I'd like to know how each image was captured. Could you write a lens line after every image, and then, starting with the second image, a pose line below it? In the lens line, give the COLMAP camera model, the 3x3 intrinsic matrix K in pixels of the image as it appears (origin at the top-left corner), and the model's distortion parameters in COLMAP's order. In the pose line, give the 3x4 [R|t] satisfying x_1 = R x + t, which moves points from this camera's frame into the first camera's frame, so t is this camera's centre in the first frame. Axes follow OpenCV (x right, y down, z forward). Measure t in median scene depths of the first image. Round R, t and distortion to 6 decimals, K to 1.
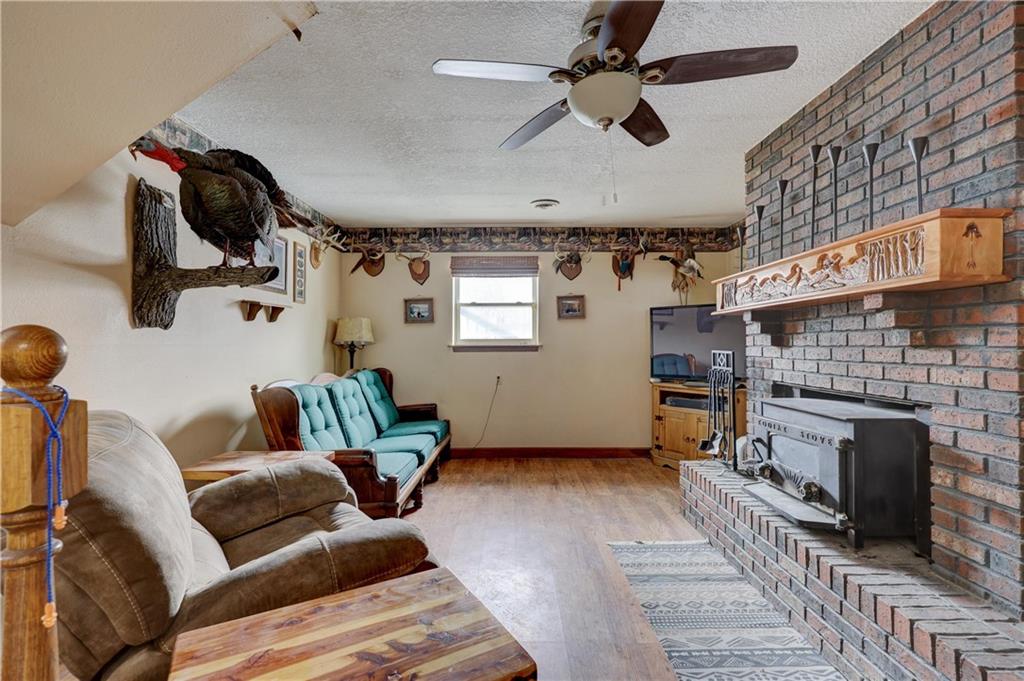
lens RADIAL K [[470.5, 0, 516.1], [0, 470.5, 335.5], [0, 0, 1]] dist [0.000617, 0.000308]
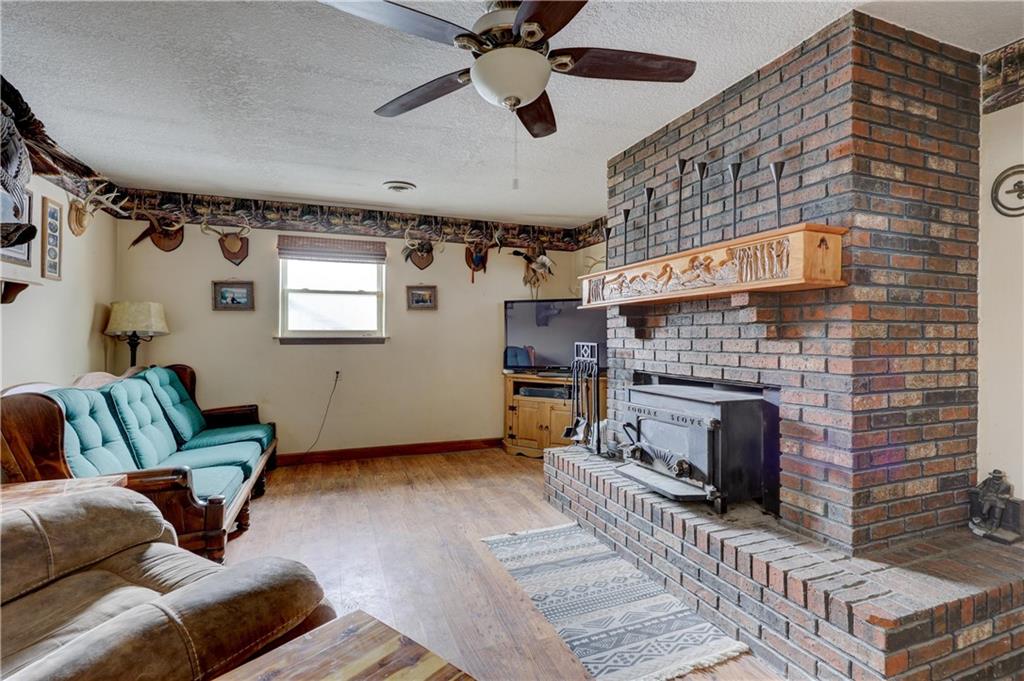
lens RADIAL K [[462.2, 0, 512.6], [0, 462.2, 331.8], [0, 0, 1]] dist [0.000405, 0.000030]
pose [[0.928422, 0.008523, 0.371431, -0.121175], [-0.011161, 0.999925, 0.004954, 0.005091], [-0.371361, -0.008745, 0.928447, 0.102795]]
